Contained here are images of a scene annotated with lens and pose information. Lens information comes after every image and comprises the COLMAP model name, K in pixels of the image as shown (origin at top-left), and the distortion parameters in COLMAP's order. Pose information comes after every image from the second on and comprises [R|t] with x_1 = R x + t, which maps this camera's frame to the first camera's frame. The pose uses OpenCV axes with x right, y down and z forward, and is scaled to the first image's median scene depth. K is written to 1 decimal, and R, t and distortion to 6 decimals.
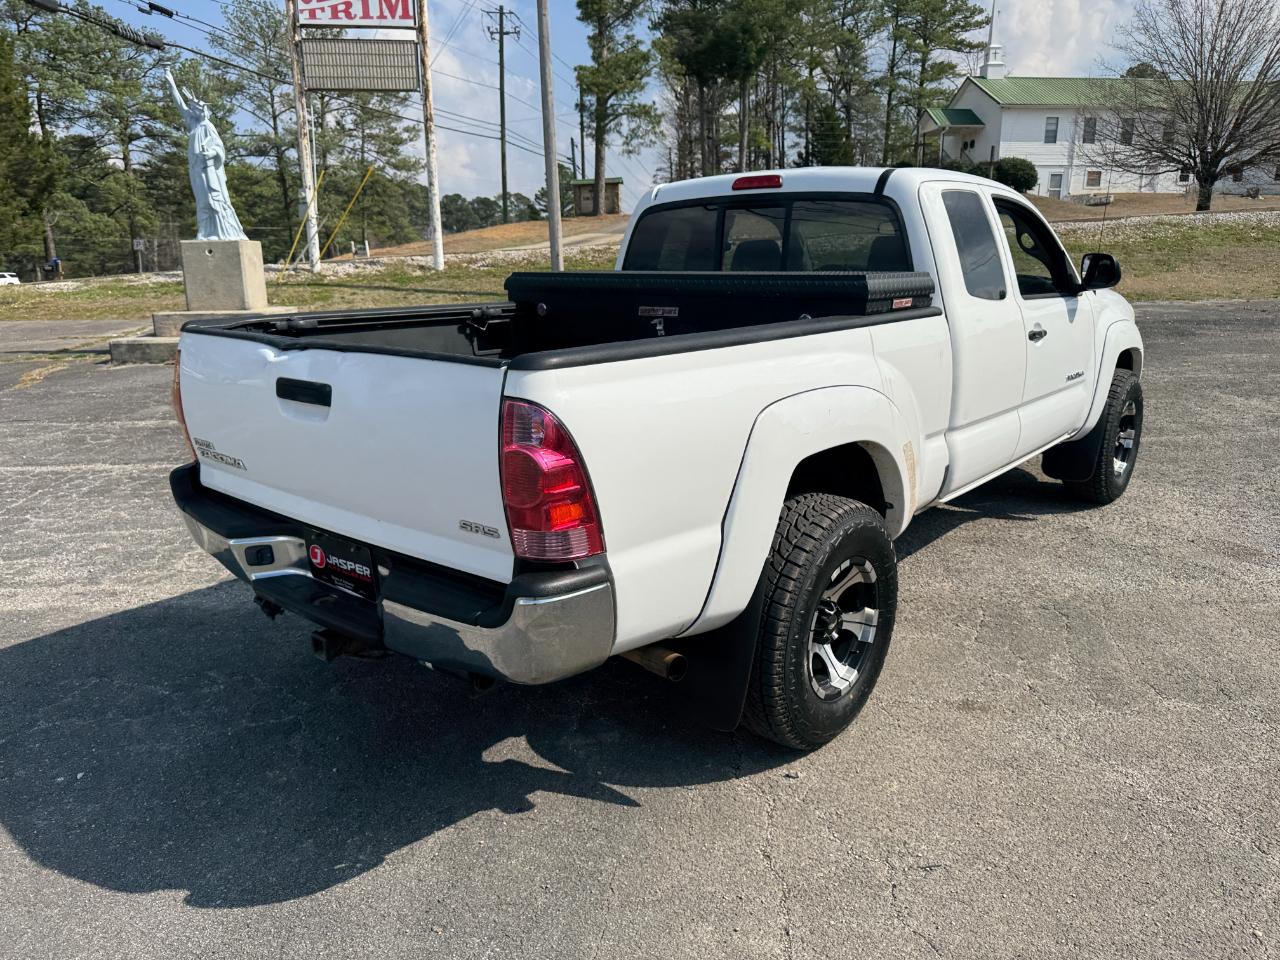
lens RADIAL K [[911.0, 0, 639.6], [0, 911.0, 505.1], [0, 0, 1]] dist [0.005822, -0.002241]
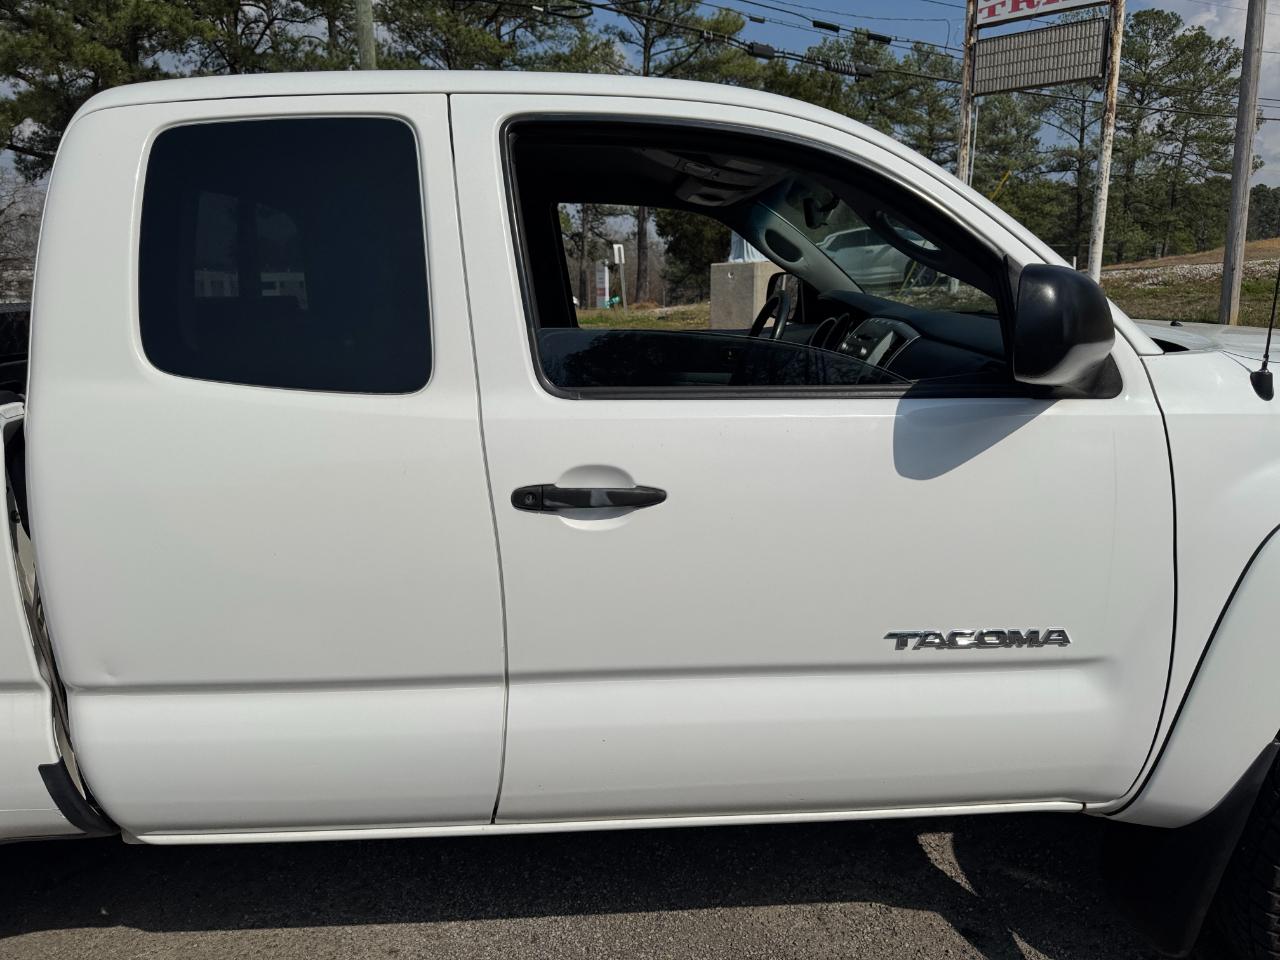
lens RADIAL K [[911.0, 0, 639.6], [0, 911.0, 505.1], [0, 0, 1]] dist [0.005822, -0.002241]
pose [[0.672840, 0.177303, -0.718227, 0.084420], [-0.190723, 0.979610, 0.063158, -0.025121], [0.714780, 0.094487, 0.692937, 0.092125]]
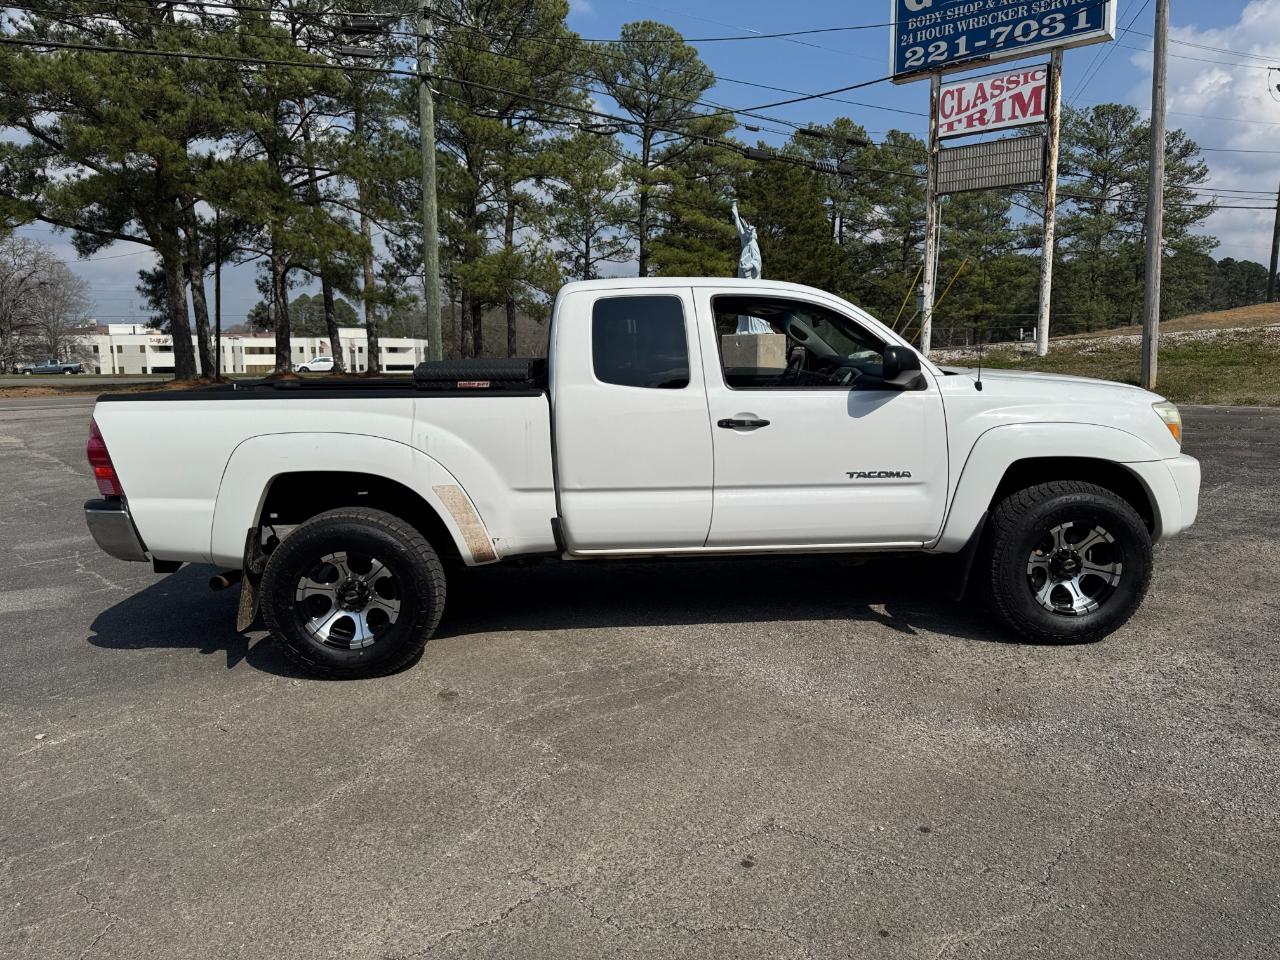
lens RADIAL K [[908.5, 0, 641.6], [0, 908.5, 491.4], [0, 0, 1]] dist [0.064132, -0.075040]
pose [[0.682454, 0.116484, -0.721587, 0.133368], [-0.191635, 0.981200, -0.022849, -0.007776], [0.705360, 0.153875, 0.691947, 0.025663]]
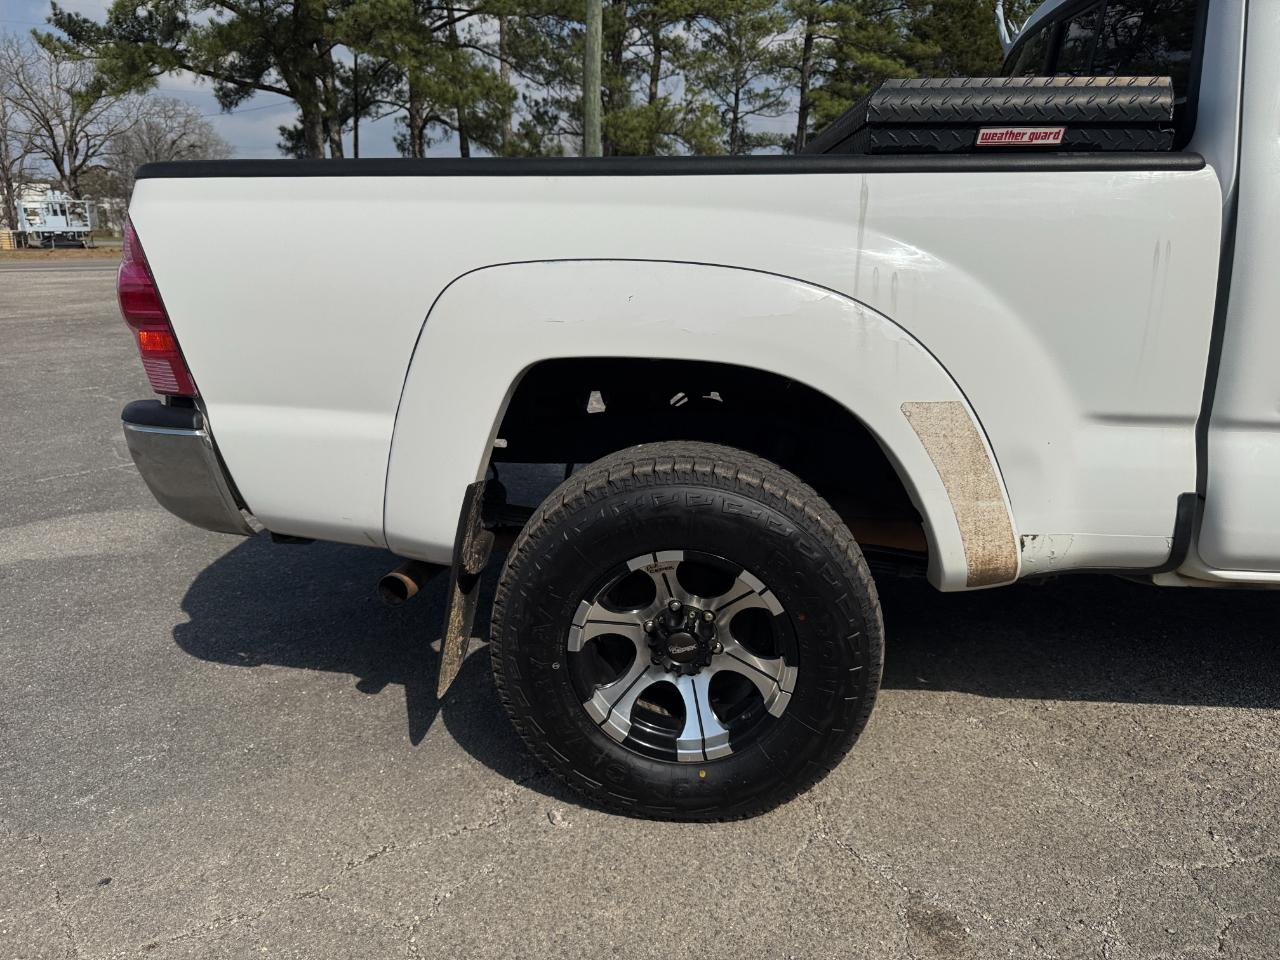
lens RADIAL K [[903.9, 0, 628.0], [0, 903.9, 499.4], [0, 0, 1]] dist [0.066443, -0.103215]
pose [[0.566113, 0.250954, -0.785199, 0.057580], [-0.226622, 0.963211, 0.144458, -0.004592], [0.792565, 0.096163, 0.602158, 0.049719]]
